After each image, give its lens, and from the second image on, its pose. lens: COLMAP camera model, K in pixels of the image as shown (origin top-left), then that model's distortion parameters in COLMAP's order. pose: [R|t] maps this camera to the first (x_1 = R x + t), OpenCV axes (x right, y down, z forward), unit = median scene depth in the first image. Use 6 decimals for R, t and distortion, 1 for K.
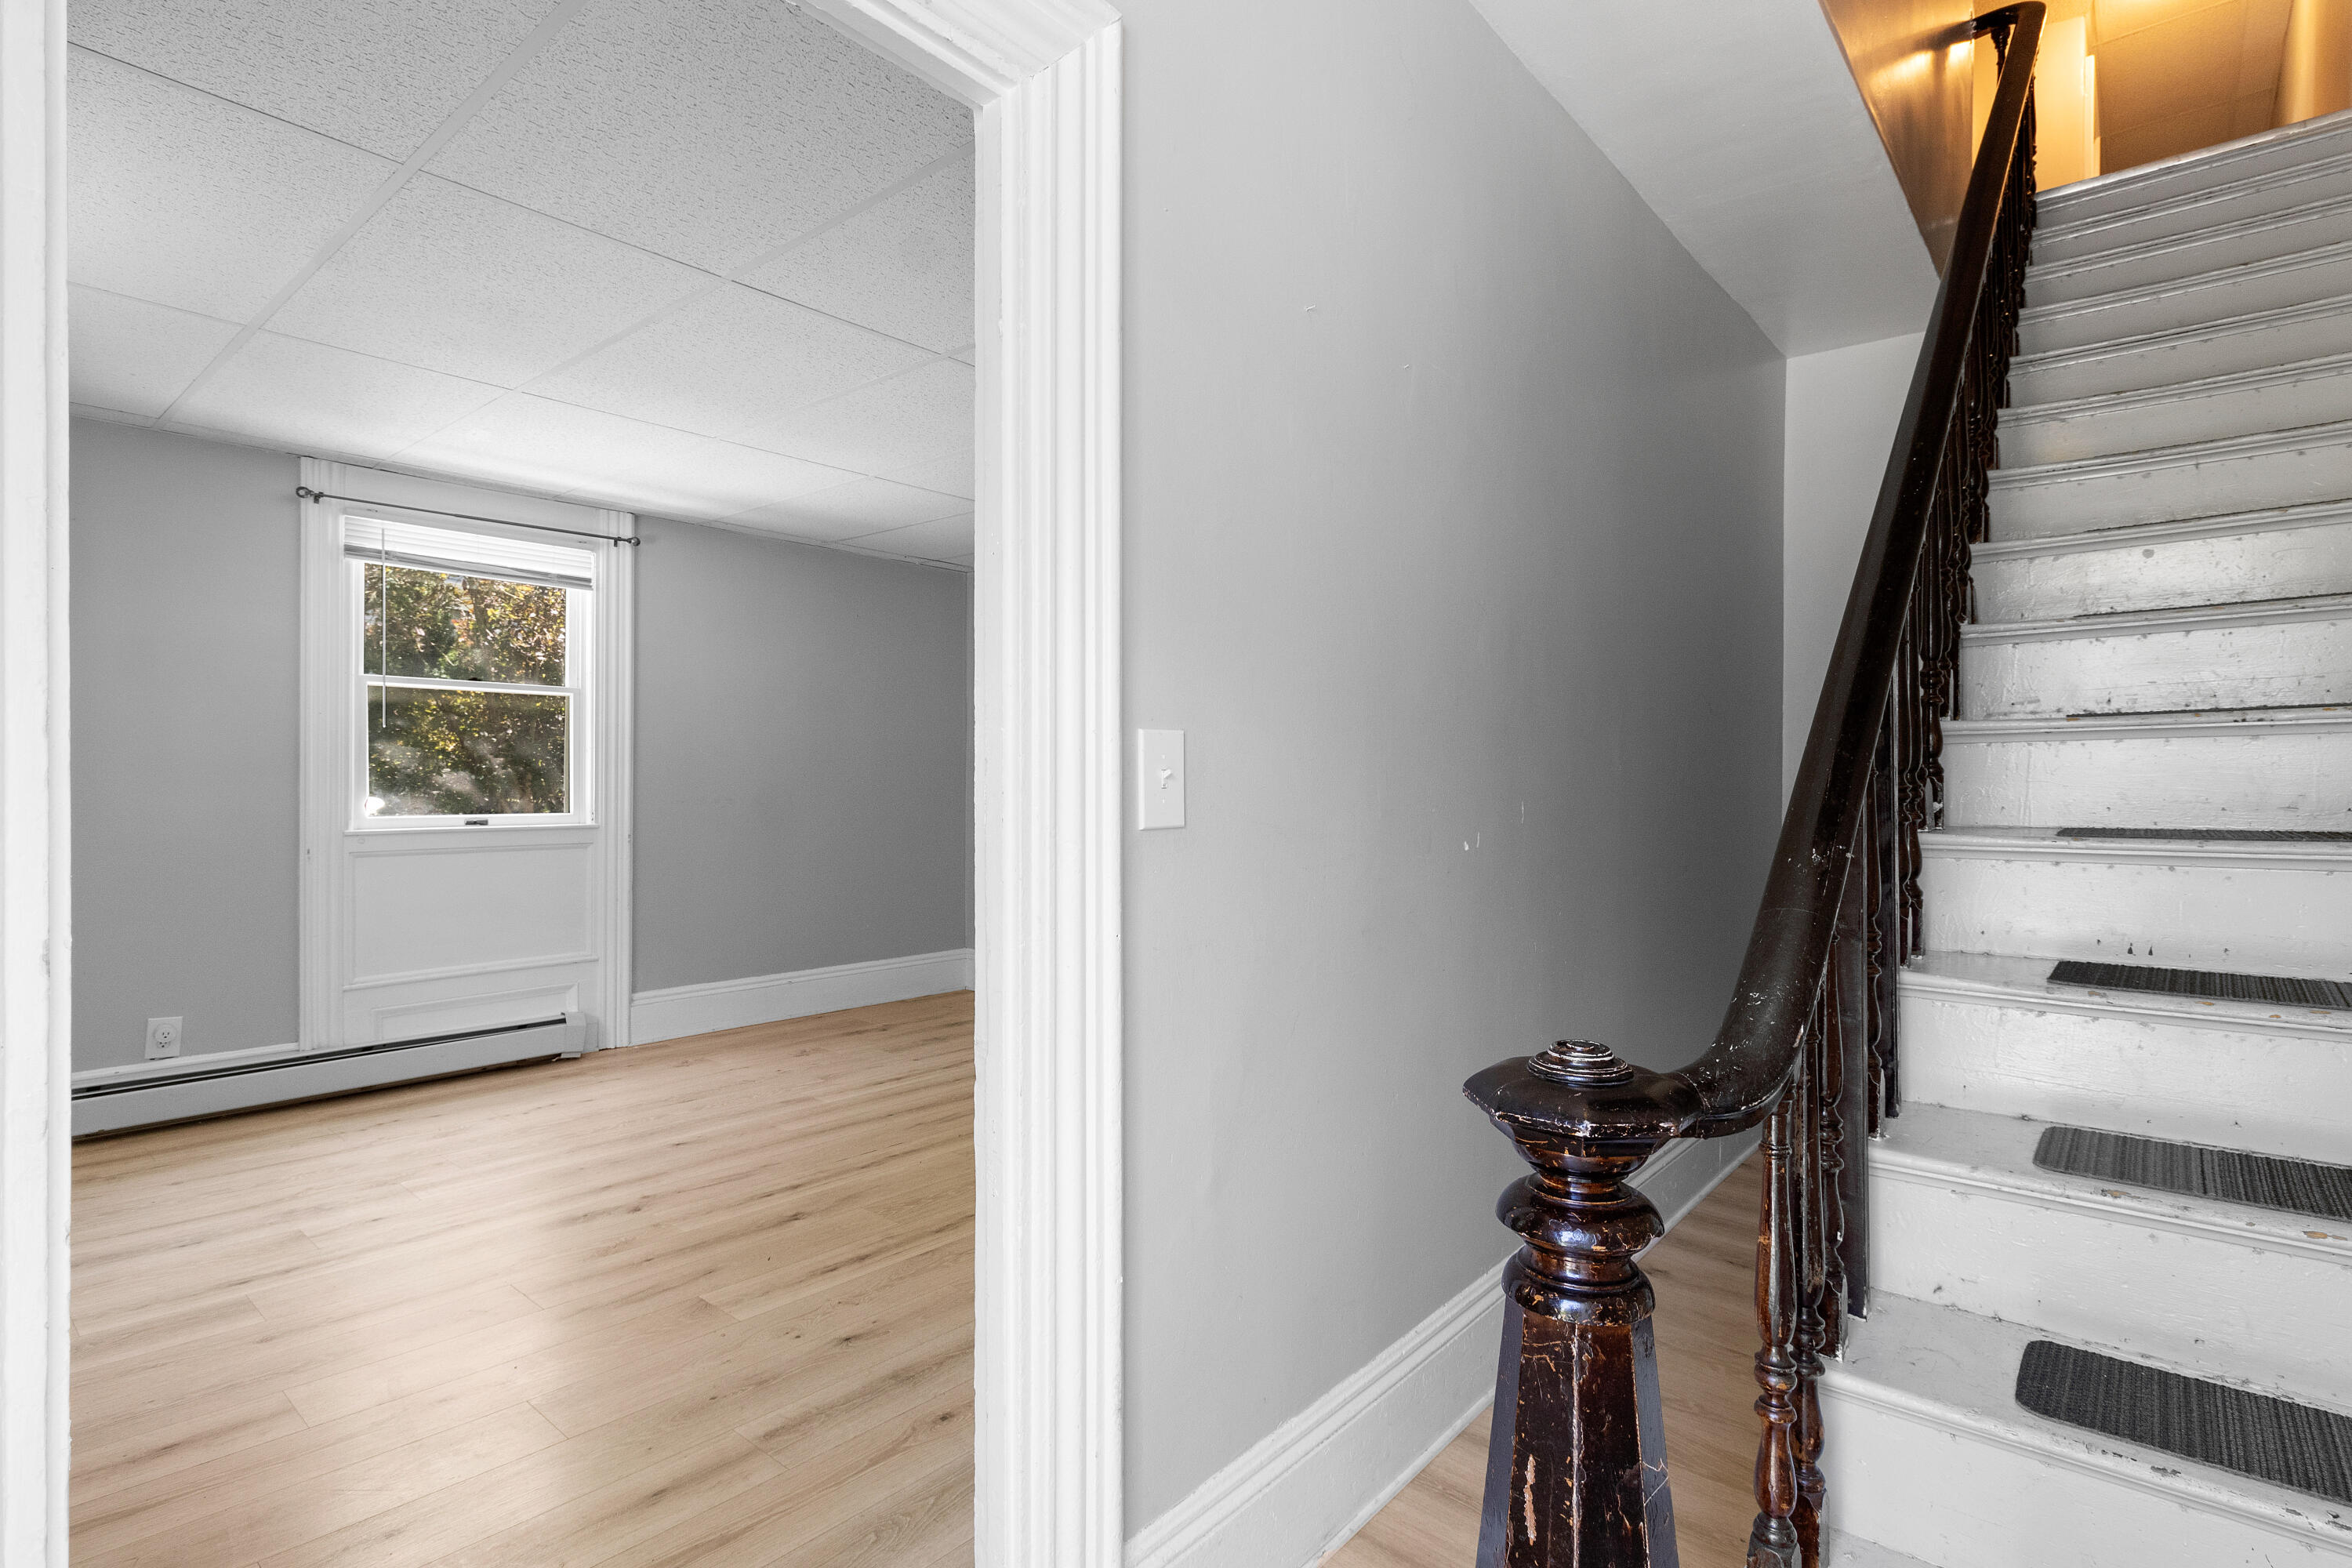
lens RADIAL K [[1129.4, 0, 1175.9], [0, 1129.4, 778.2], [0, 0, 1]] dist [-0.003353, -0.000314]
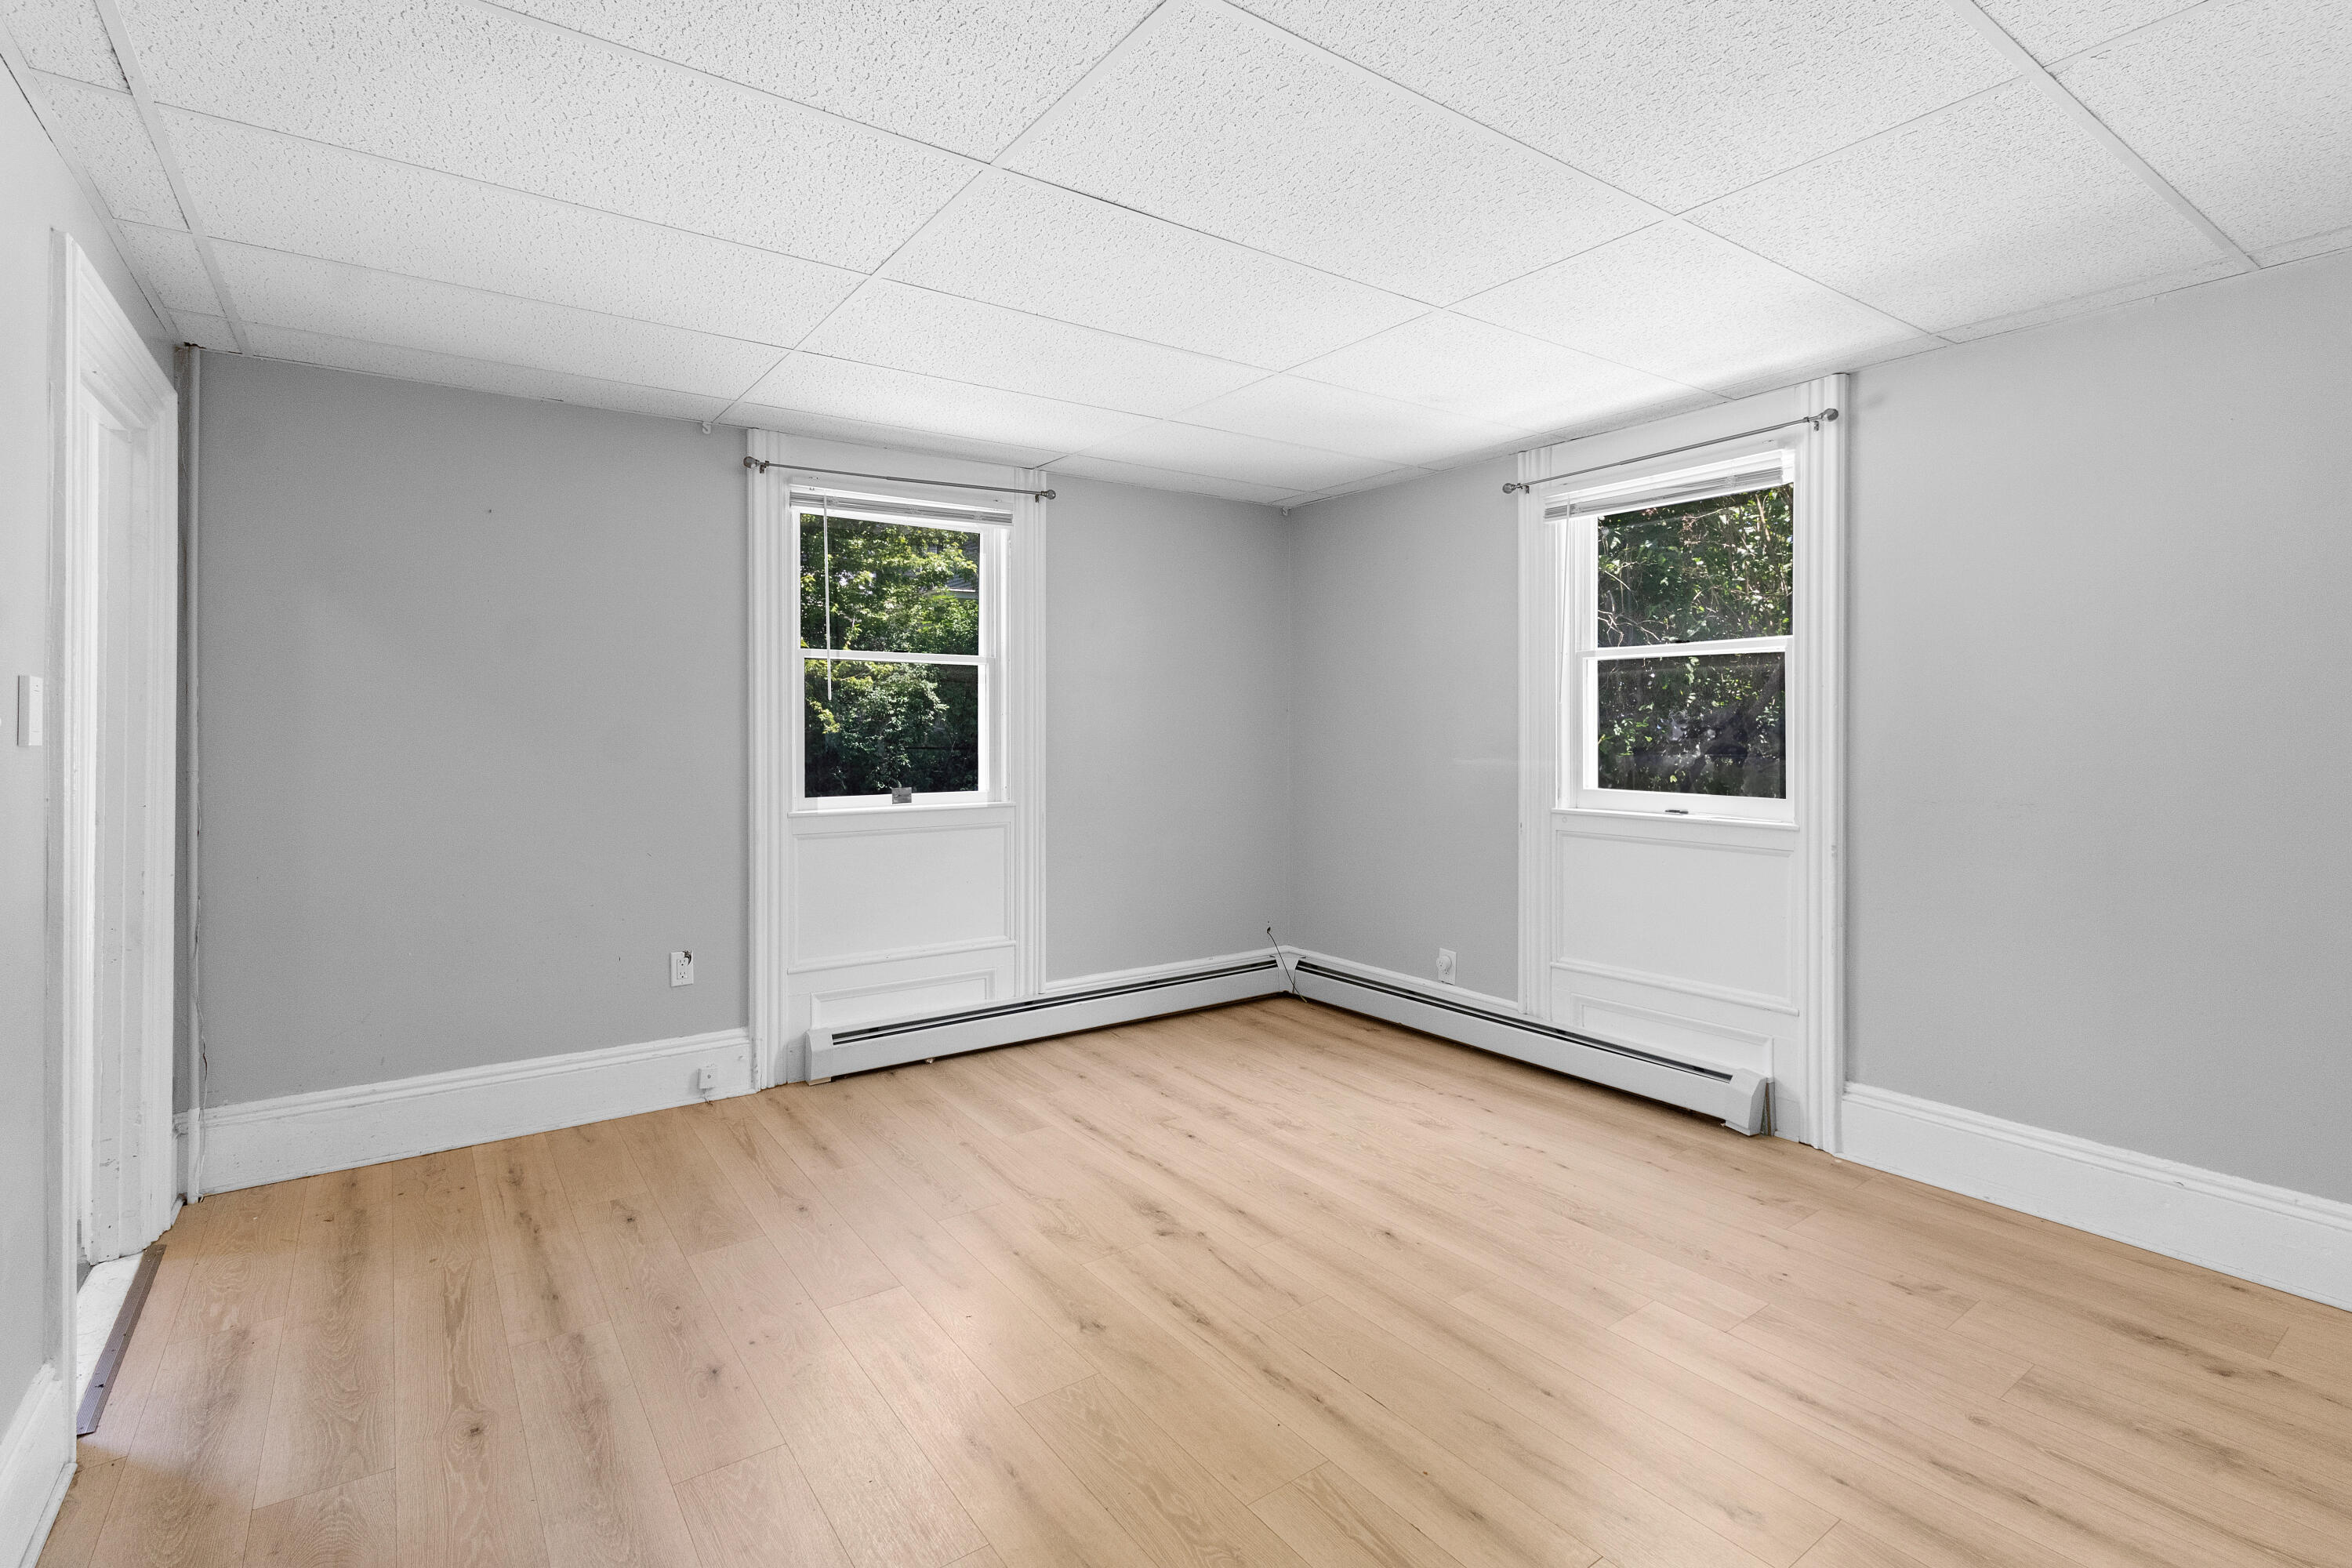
lens RADIAL K [[1129.4, 0, 1247.0], [0, 1129.4, 721.8], [0, 0, 1]] dist [-0.003353, -0.000314]
pose [[-0.223304, -0.007807, -0.974718, 0.321924], [-0.003581, 0.999968, -0.007189, -0.023254], [0.974742, 0.001885, -0.223325, 0.998945]]
